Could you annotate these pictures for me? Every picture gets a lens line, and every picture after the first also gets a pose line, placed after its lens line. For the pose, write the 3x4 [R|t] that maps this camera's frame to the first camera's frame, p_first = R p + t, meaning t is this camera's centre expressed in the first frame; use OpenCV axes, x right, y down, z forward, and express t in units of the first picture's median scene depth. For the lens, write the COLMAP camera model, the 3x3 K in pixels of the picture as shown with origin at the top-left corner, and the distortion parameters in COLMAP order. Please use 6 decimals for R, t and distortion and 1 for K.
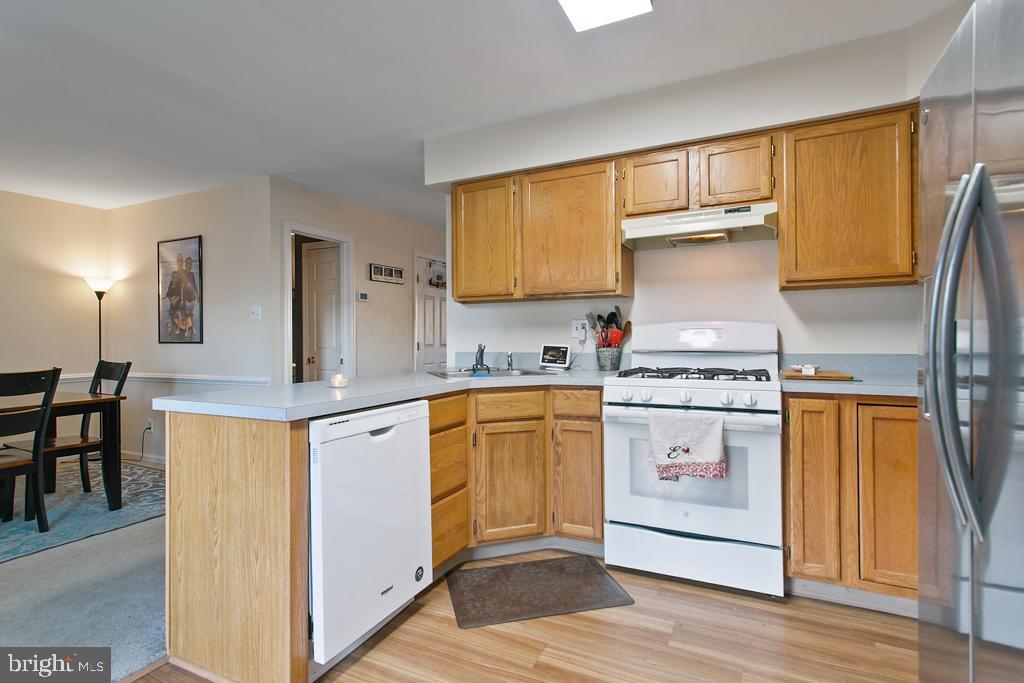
lens RADIAL K [[493.8, 0, 514.4], [0, 493.8, 339.7], [0, 0, 1]] dist [0.005249, 0.000433]
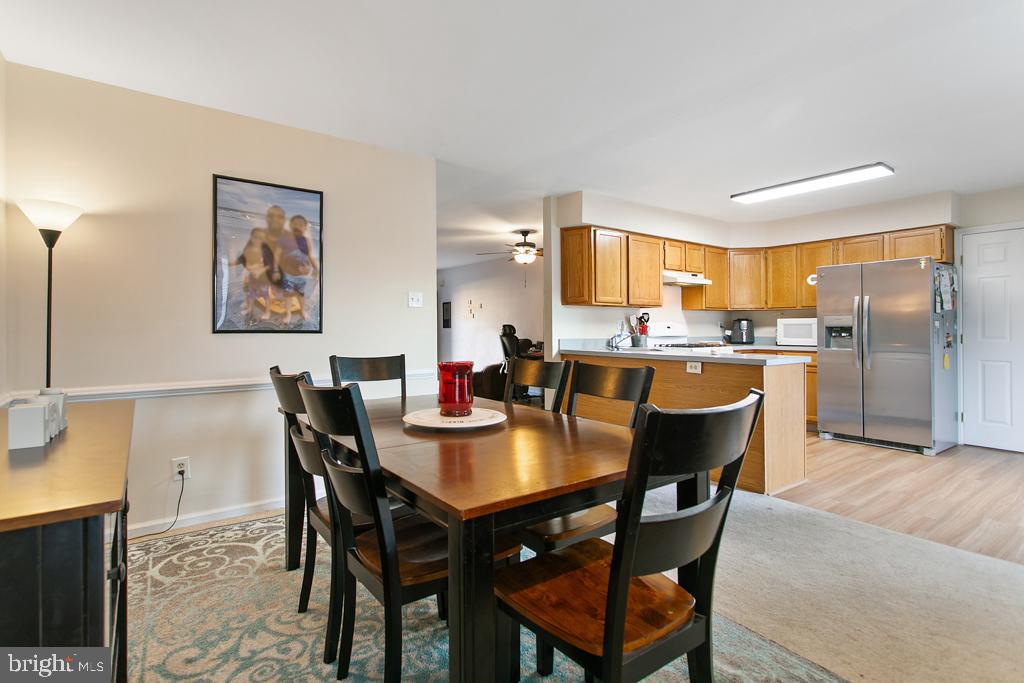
lens RADIAL K [[493.8, 0, 473.5], [0, 493.8, 329.0], [0, 0, 1]] dist [0.005249, 0.000433]
pose [[0.500671, 0.008869, 0.865592, -2.141437], [-0.001461, 0.999955, -0.009401, 0.015227], [-0.865636, 0.003442, 0.500661, 0.756004]]
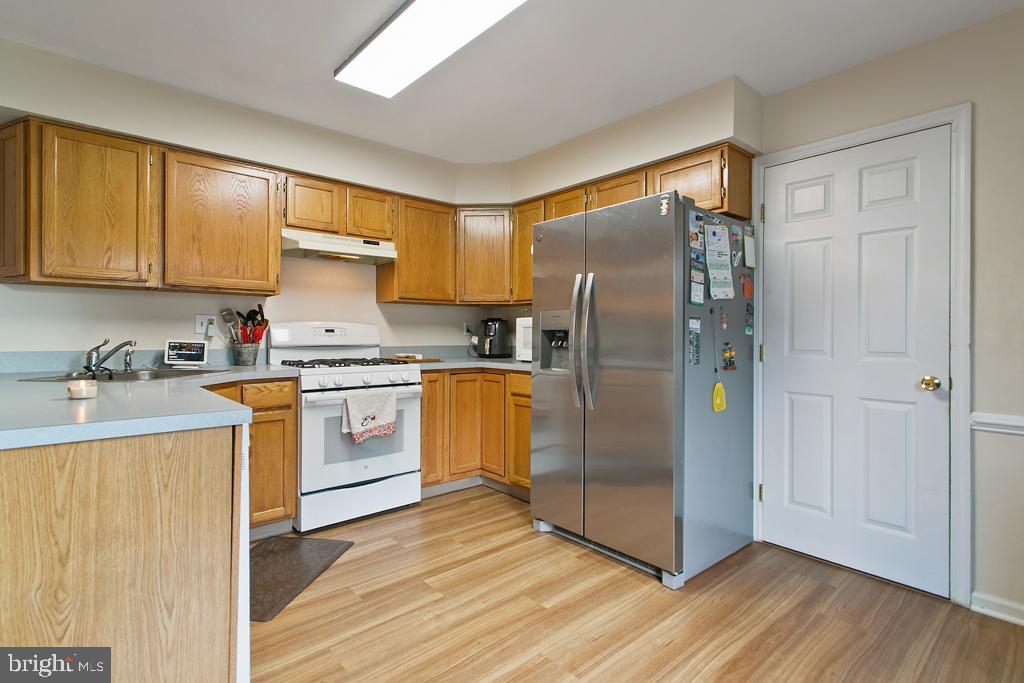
lens RADIAL K [[493.8, 0, 477.0], [0, 493.8, 335.0], [0, 0, 1]] dist [0.005249, 0.000433]
pose [[0.425295, 0.009583, 0.905004, -0.681718], [-0.005008, 0.999954, -0.008235, 0.005316], [-0.905041, -0.001030, 0.425323, 0.149162]]
